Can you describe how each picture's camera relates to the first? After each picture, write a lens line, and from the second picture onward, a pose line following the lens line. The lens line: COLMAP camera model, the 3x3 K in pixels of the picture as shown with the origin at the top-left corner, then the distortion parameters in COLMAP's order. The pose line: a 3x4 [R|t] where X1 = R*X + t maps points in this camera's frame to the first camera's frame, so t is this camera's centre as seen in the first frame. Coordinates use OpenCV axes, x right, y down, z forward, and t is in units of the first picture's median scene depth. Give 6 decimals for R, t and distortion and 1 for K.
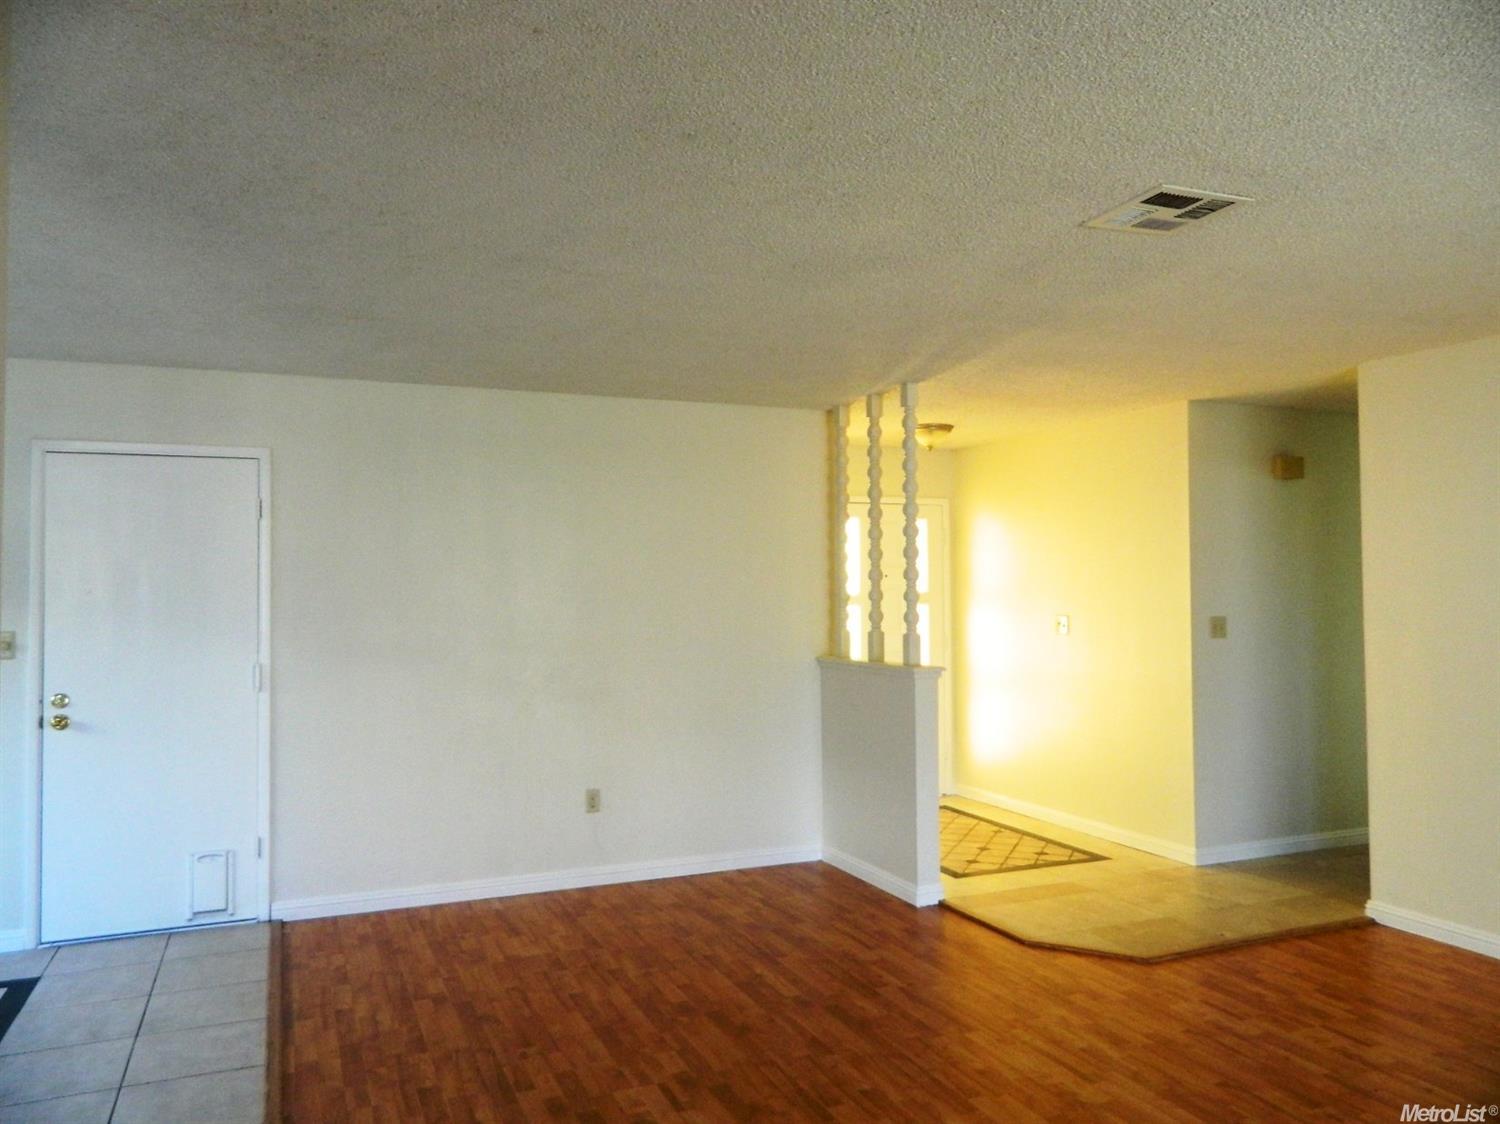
lens RADIAL K [[1133.2, 0, 750.0], [0, 1133.2, 562.0], [0, 0, 1]] dist [0.003444, -0.001066]
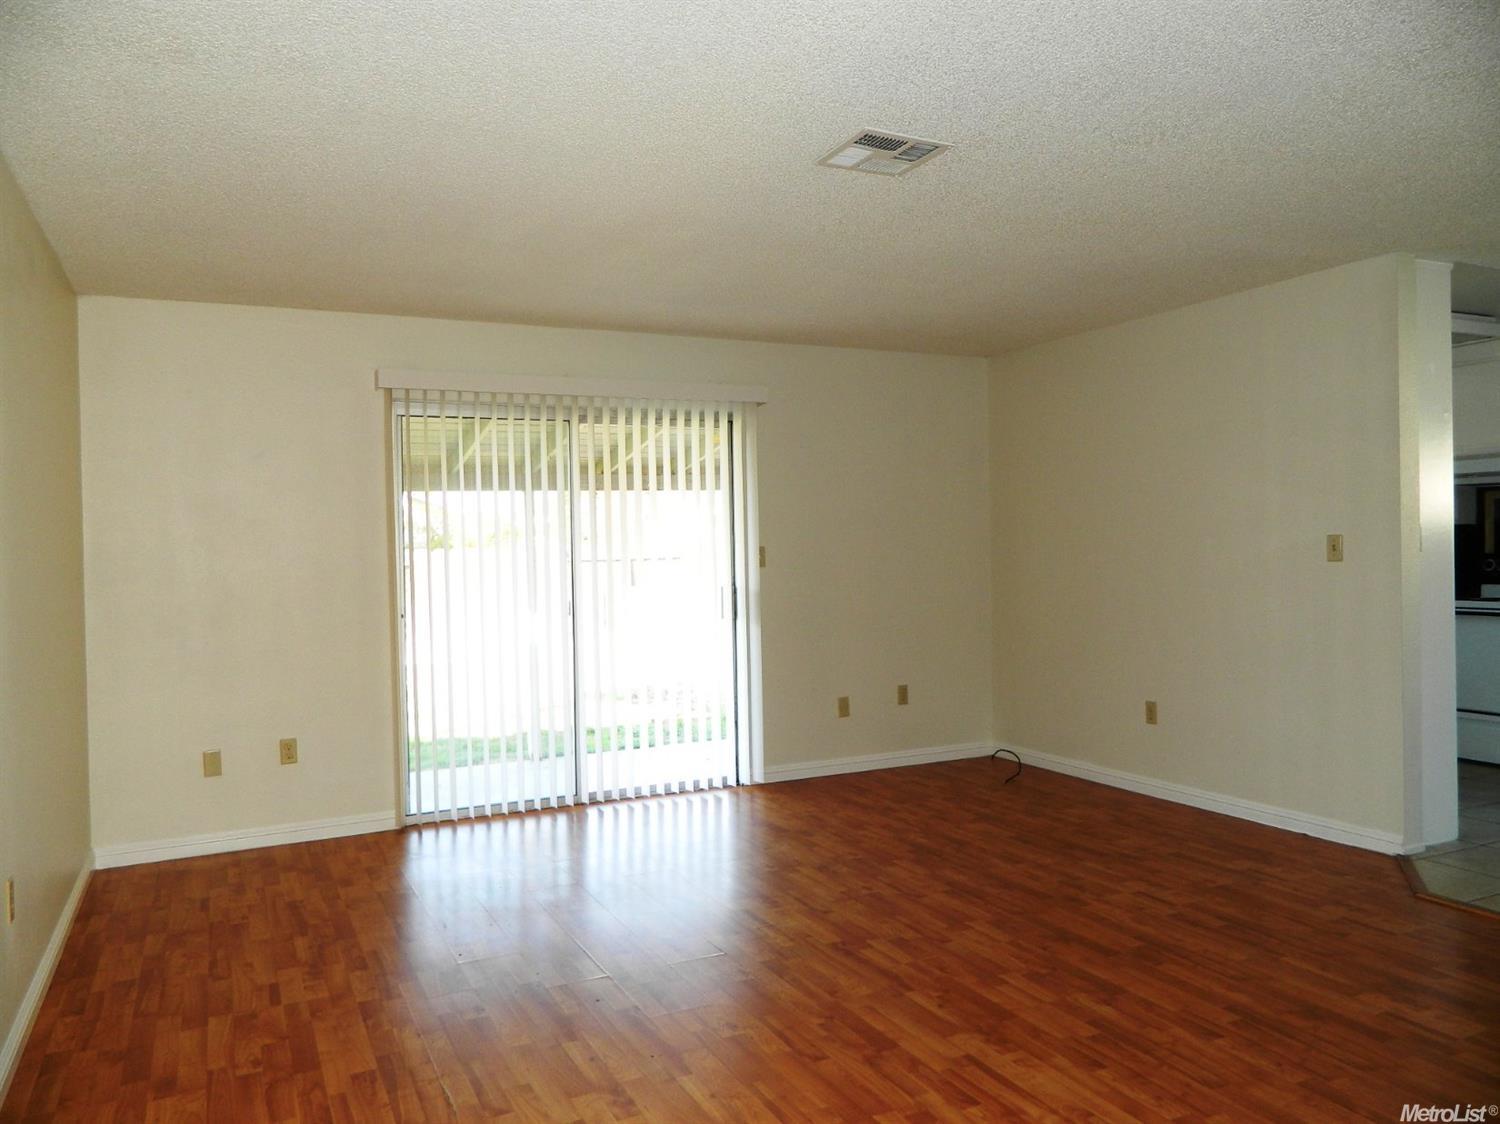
lens RADIAL K [[1102.3, 0, 750.0], [0, 1102.3, 562.0], [0, 0, 1]] dist [0.008320, -0.004059]
pose [[-0.998753, 0.027223, -0.041838, 0.423997], [0.027984, 0.999452, -0.017706, 0.080510], [0.041333, -0.018855, -0.998968, 1.588086]]
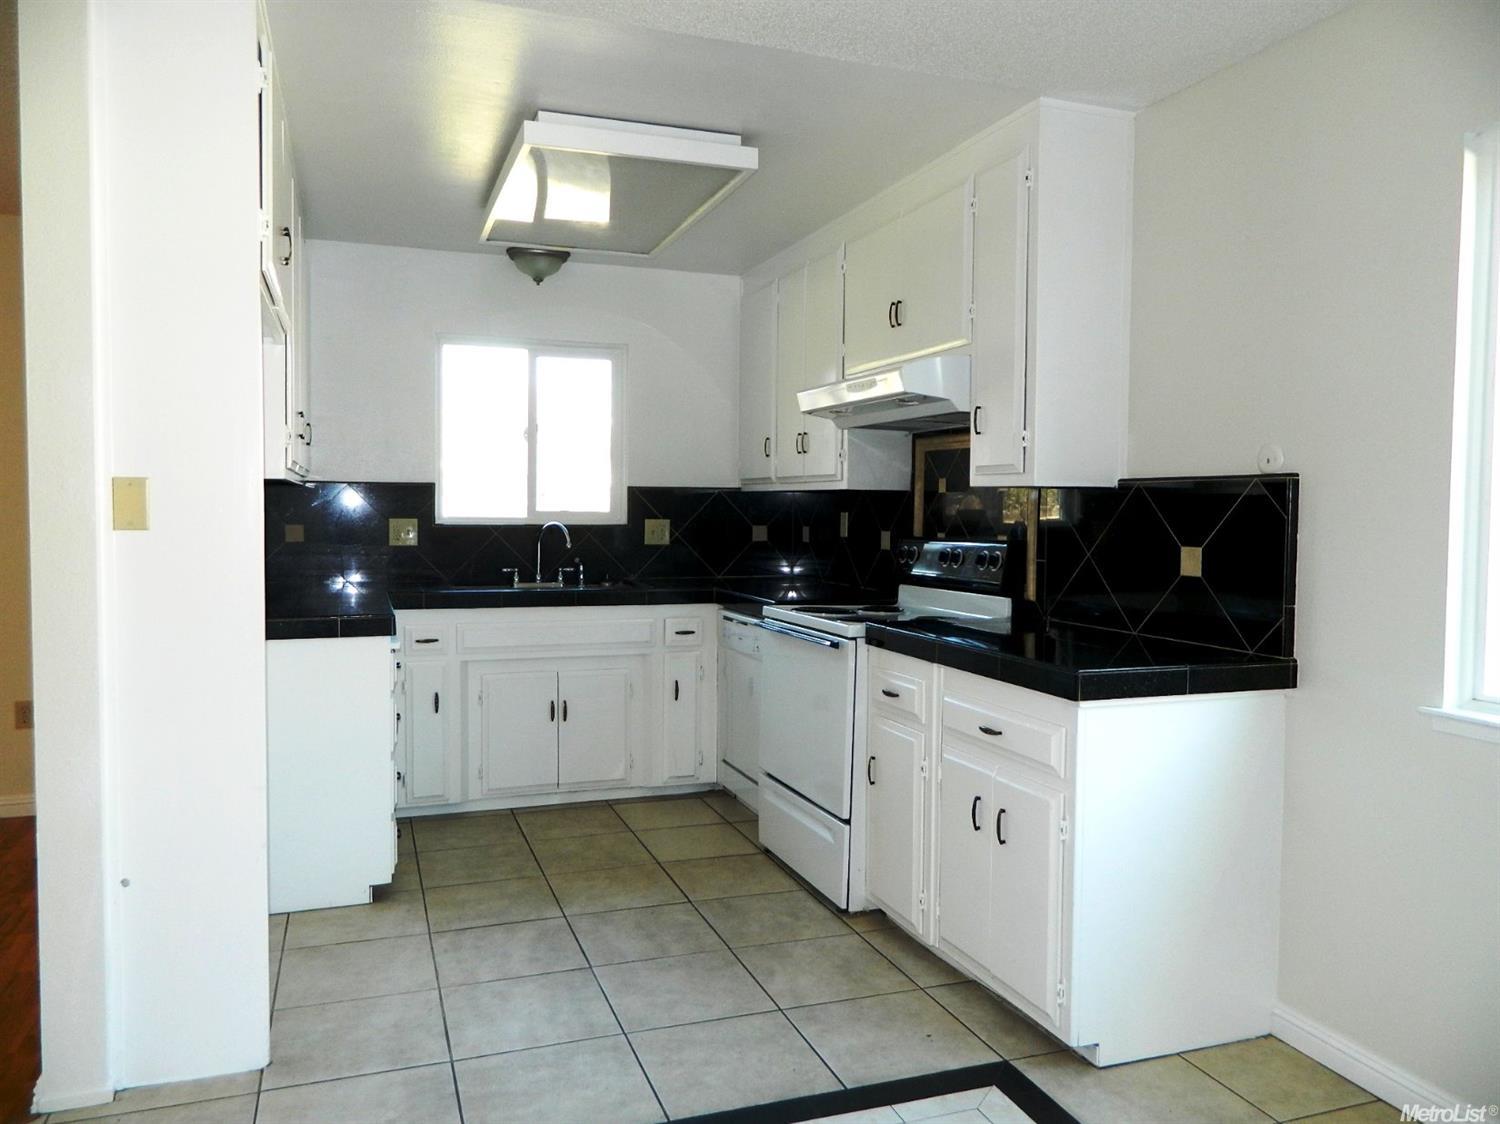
lens RADIAL K [[1102.3, 0, 750.0], [0, 1102.3, 562.0], [0, 0, 1]] dist [0.008320, -0.004059]
pose [[-0.997719, -0.003109, 0.067431, -0.724879], [-0.001990, 0.999859, 0.016654, 0.076428], [-0.067474, 0.016482, -0.997585, 1.021645]]
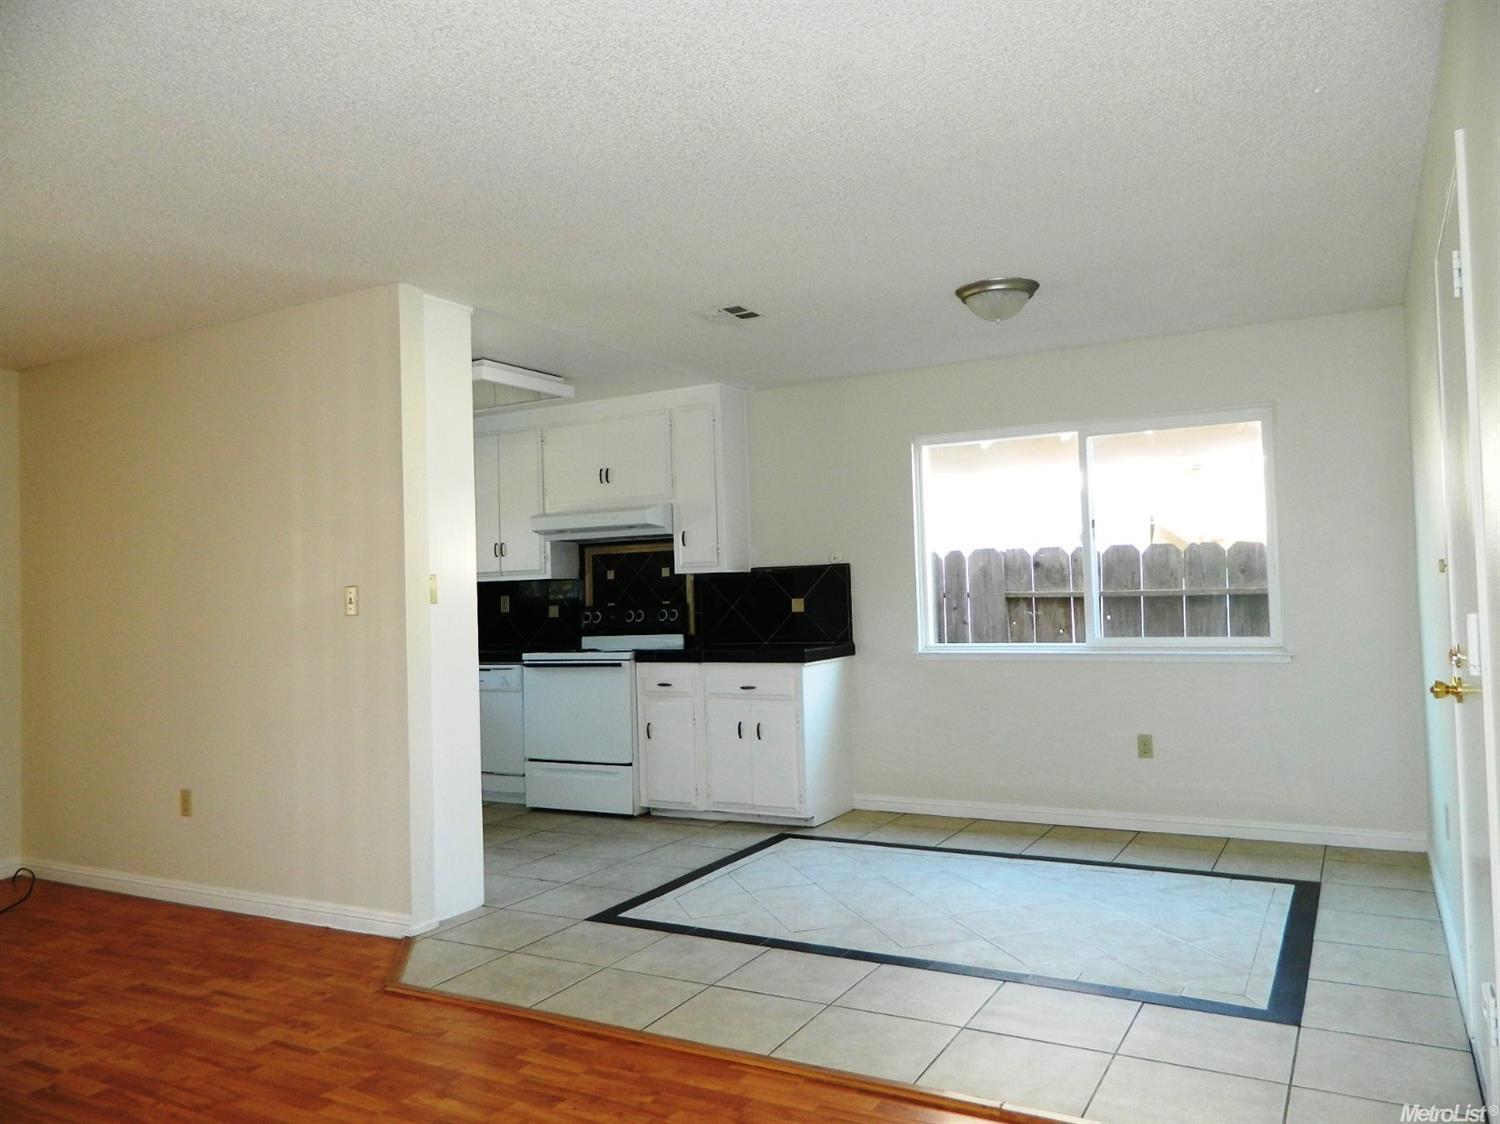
lens RADIAL K [[1102.3, 0, 750.0], [0, 1102.3, 562.0], [0, 0, 1]] dist [0.008320, -0.004059]
pose [[-0.797533, 0.017526, -0.603021, 0.071131], [0.059127, 0.997036, -0.049221, 0.100817], [0.600371, -0.074910, -0.796206, 1.512659]]
